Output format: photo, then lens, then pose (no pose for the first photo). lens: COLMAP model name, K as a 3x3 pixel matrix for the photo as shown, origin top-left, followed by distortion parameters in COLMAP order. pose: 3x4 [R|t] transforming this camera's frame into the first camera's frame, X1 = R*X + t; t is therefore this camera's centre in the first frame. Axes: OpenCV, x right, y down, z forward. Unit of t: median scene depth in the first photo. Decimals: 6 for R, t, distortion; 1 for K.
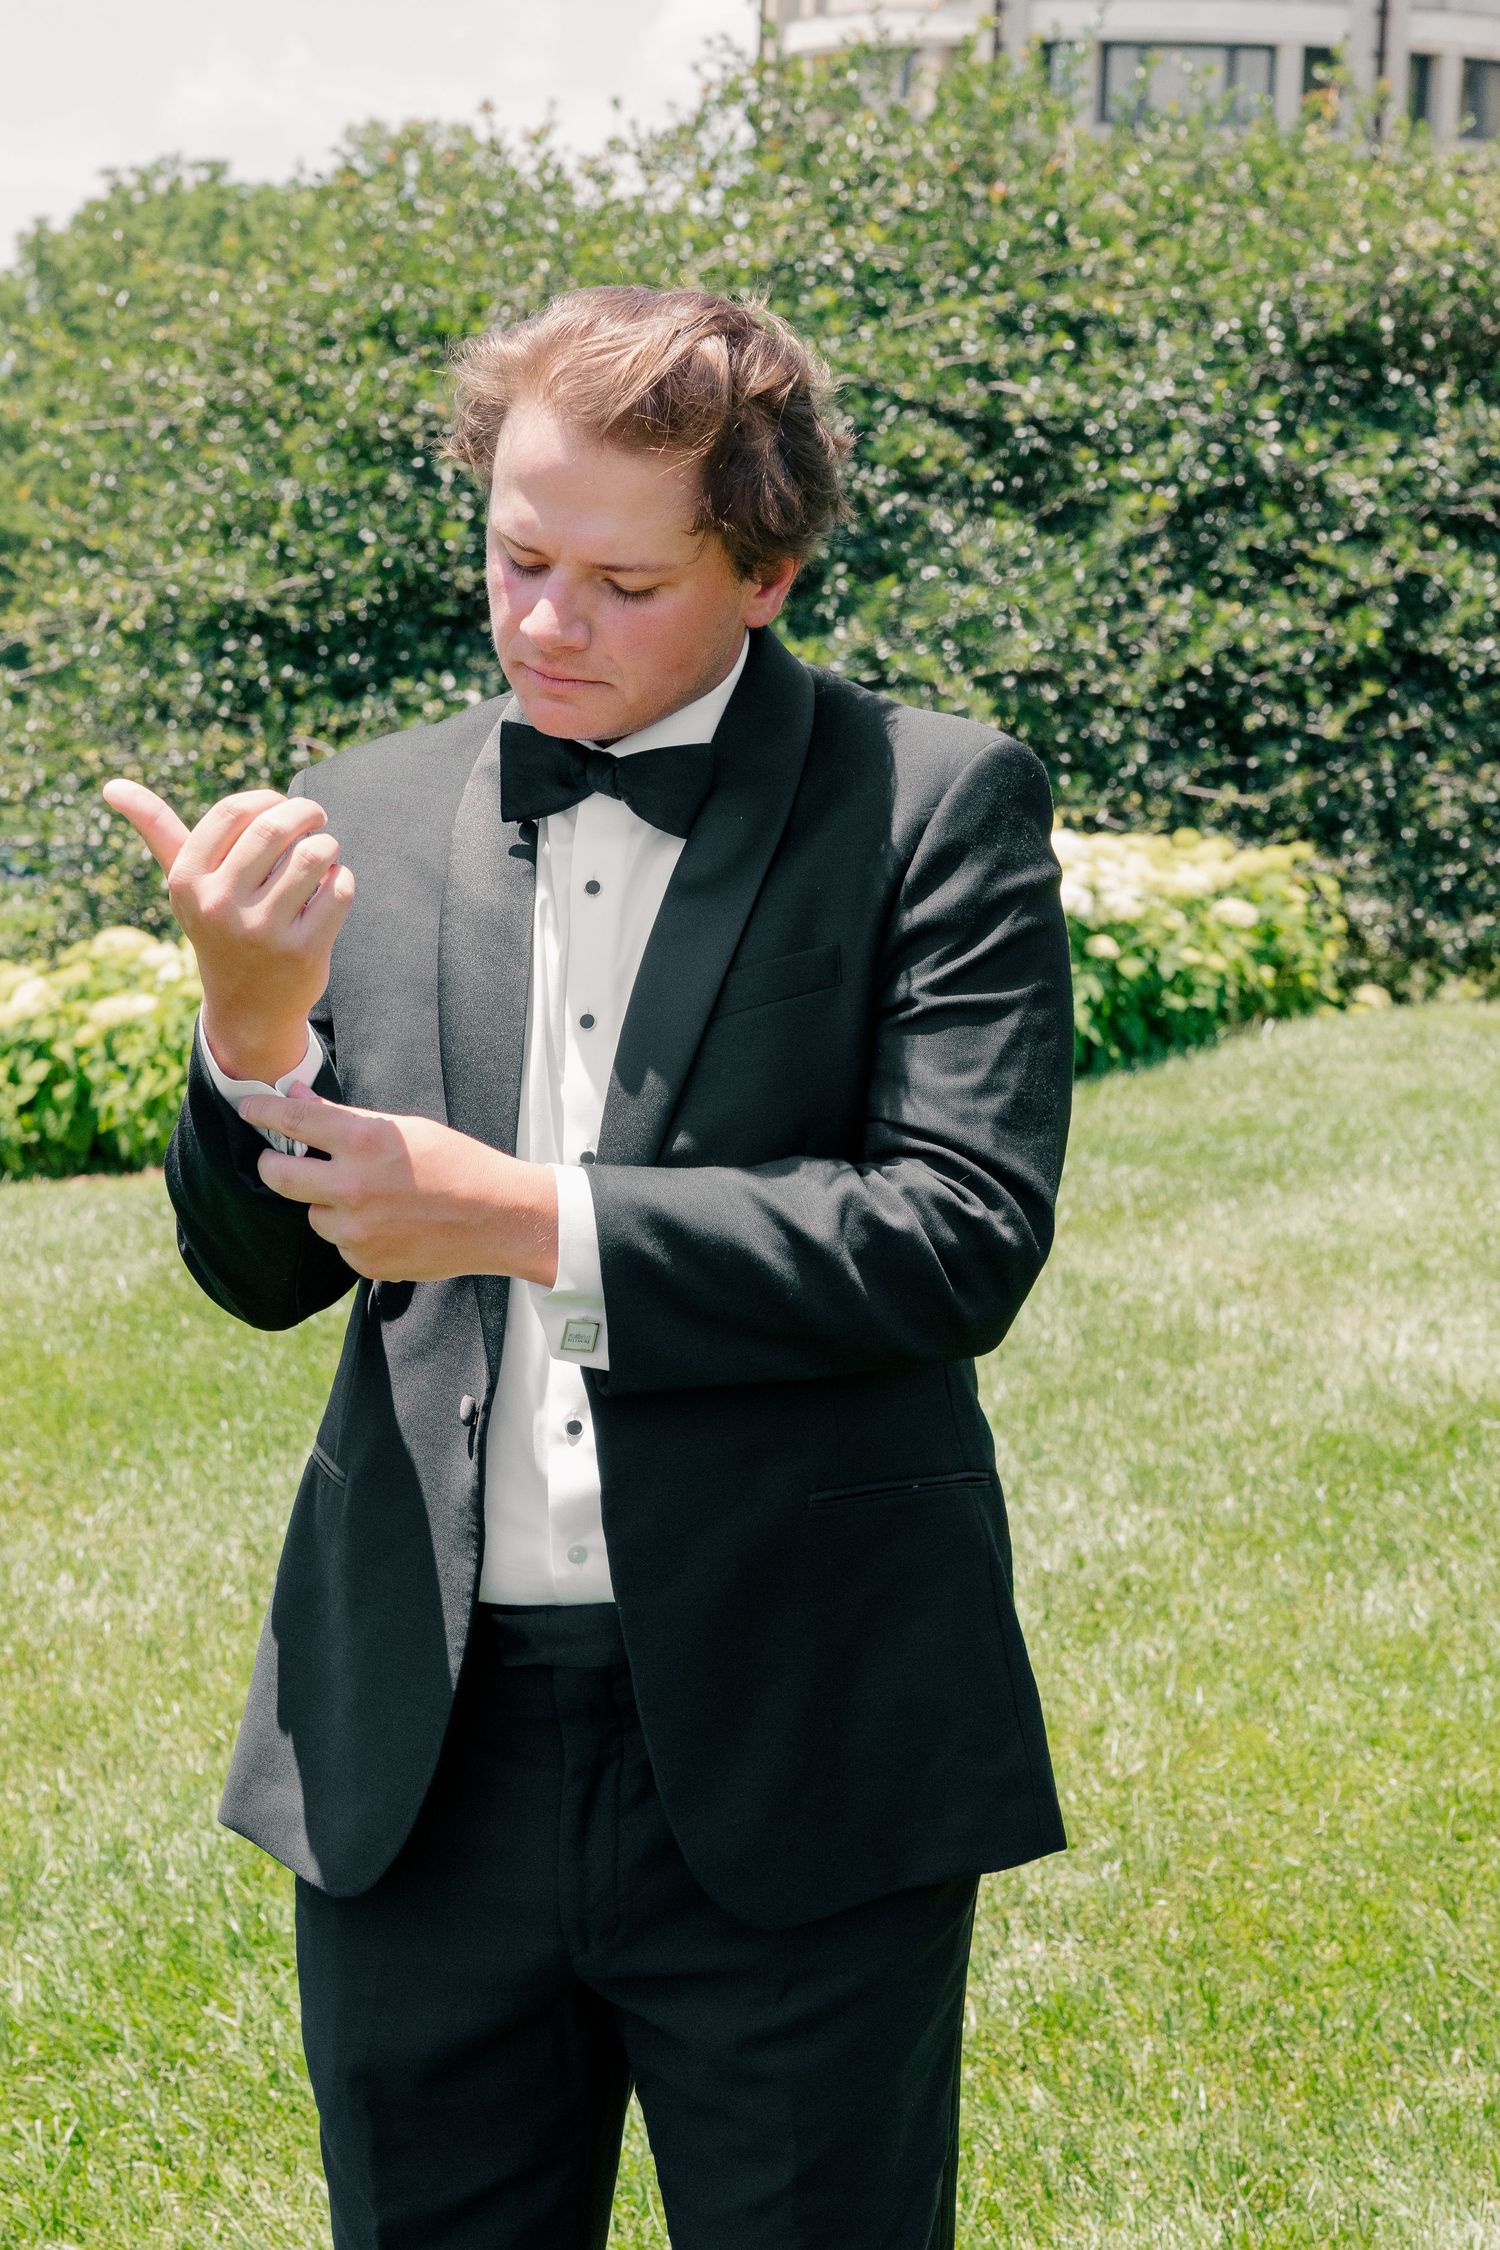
lens RADIAL K [[4385.3, 0, 754.3], [0, 4385.3, 1116.7], [0, 0, 1]] dist [0.009929, 0.000000]
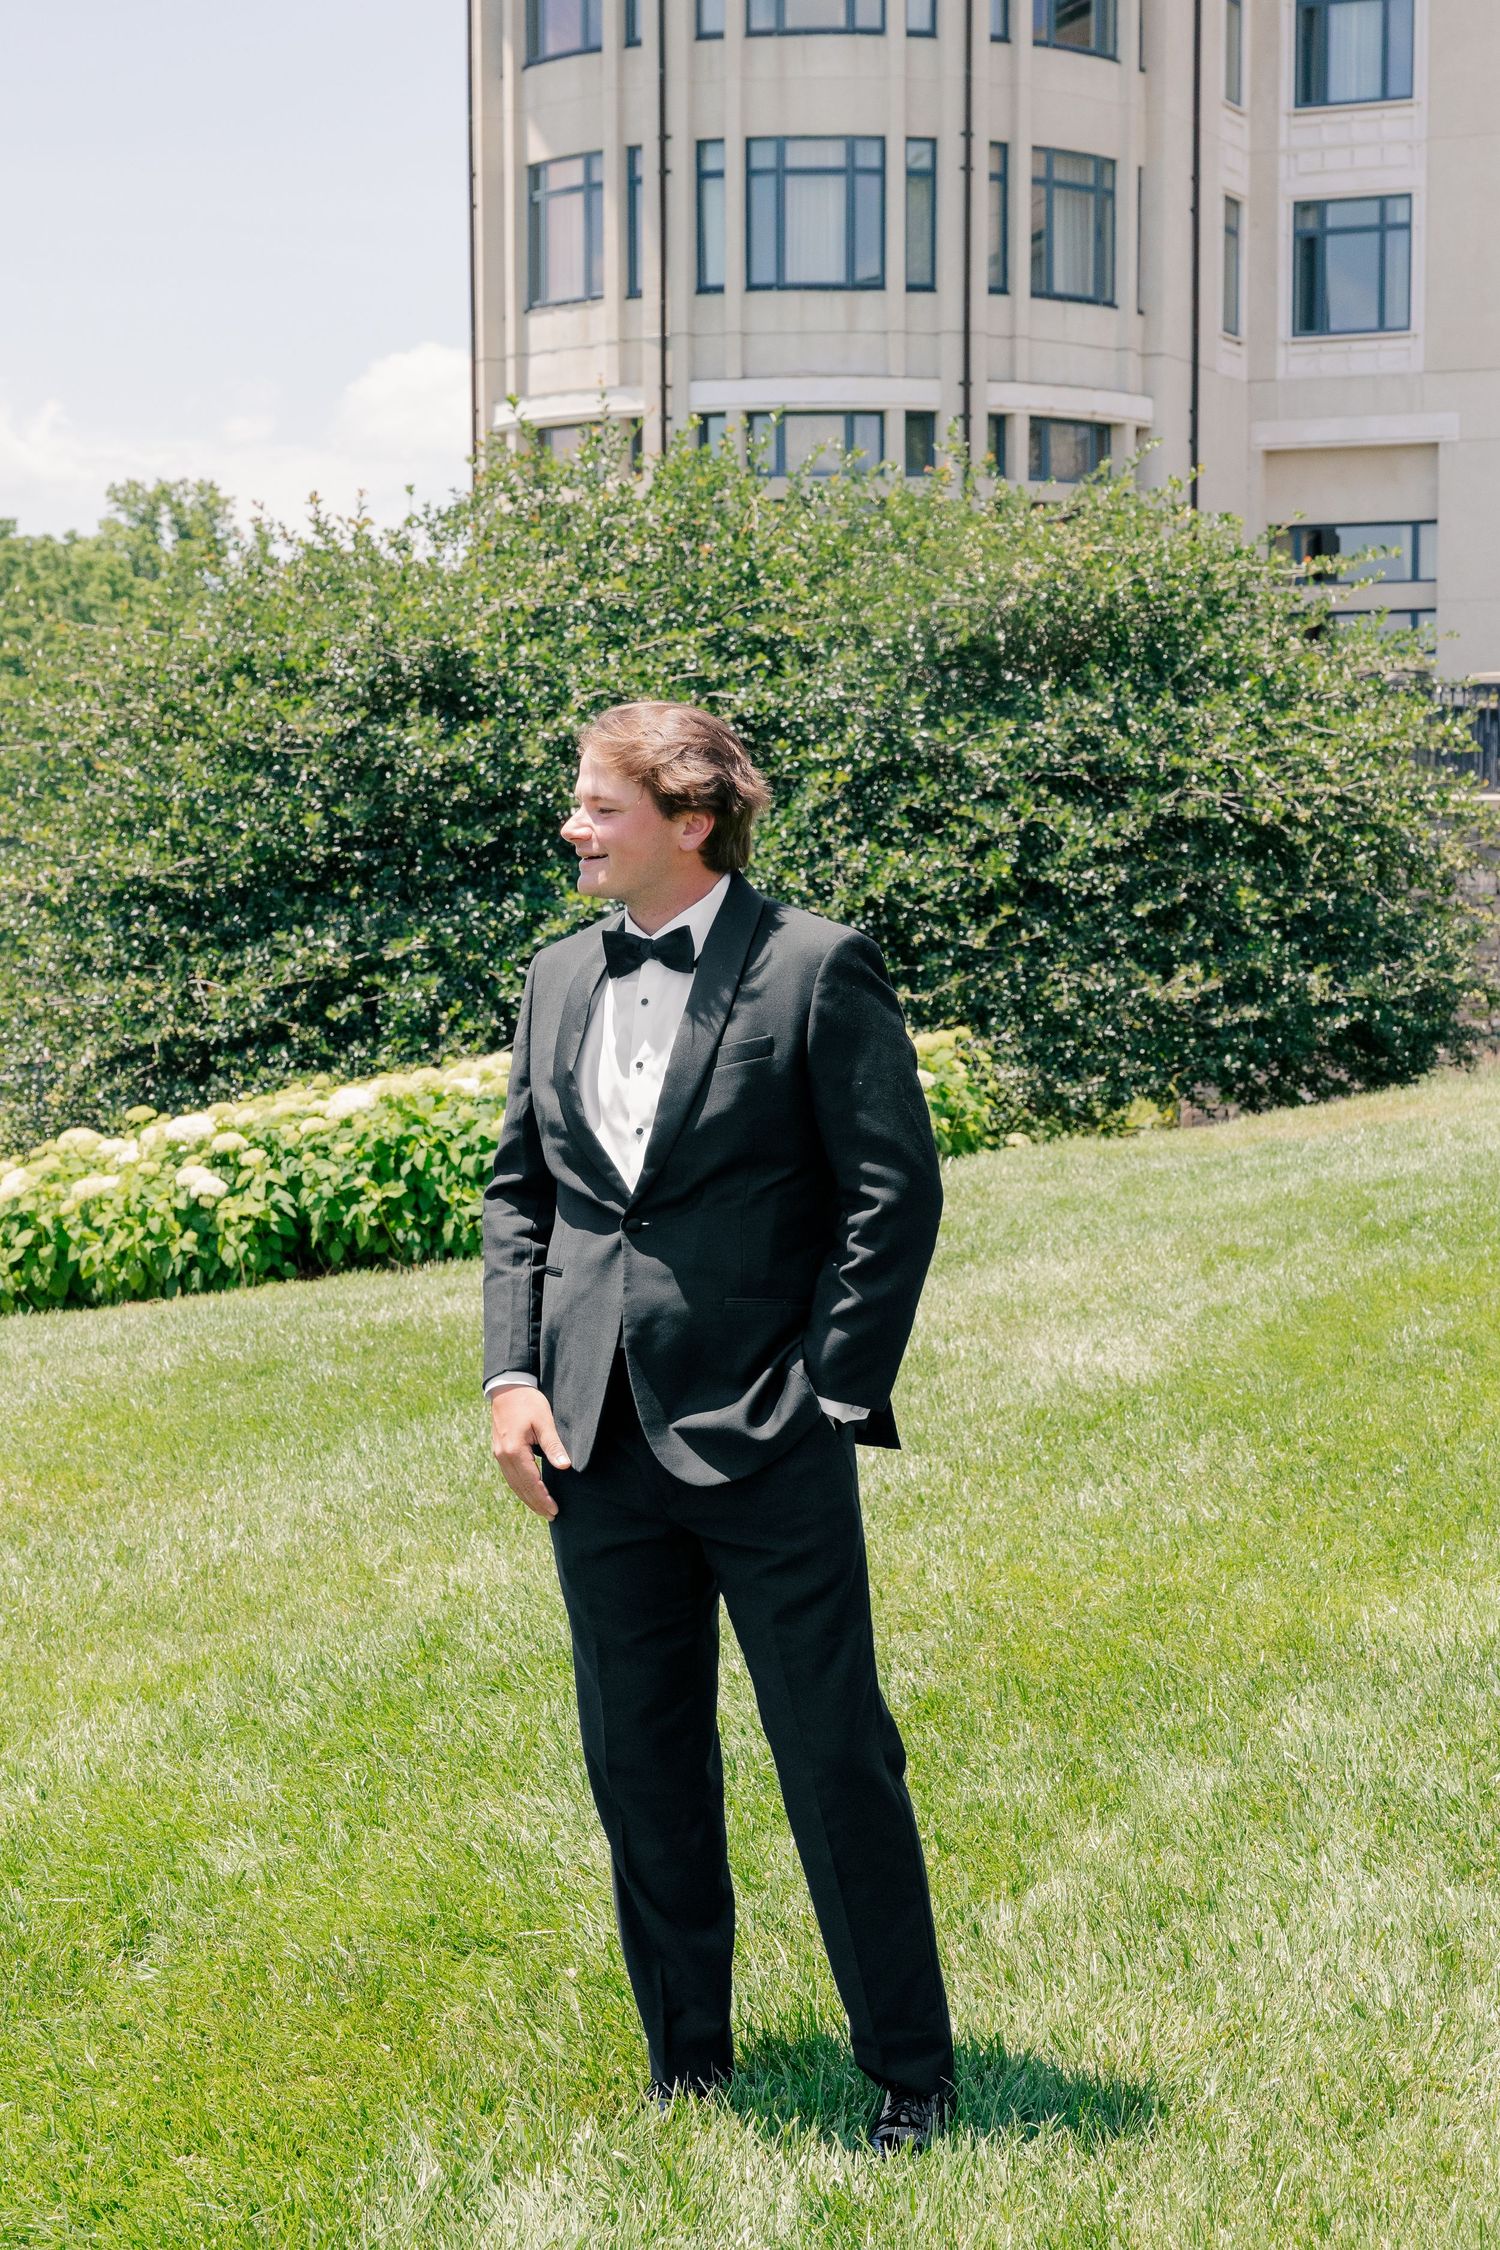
lens RADIAL K [[3713.0, 0, 747.0], [0, 3713.0, 1132.4], [0, 0, 1]] dist [0.027026, 0.000000]
pose [[0.995908, -0.044739, 0.078523, -0.028727], [0.048140, 0.997959, -0.041957, 0.013248], [-0.076486, 0.045565, 0.996029, -0.113230]]
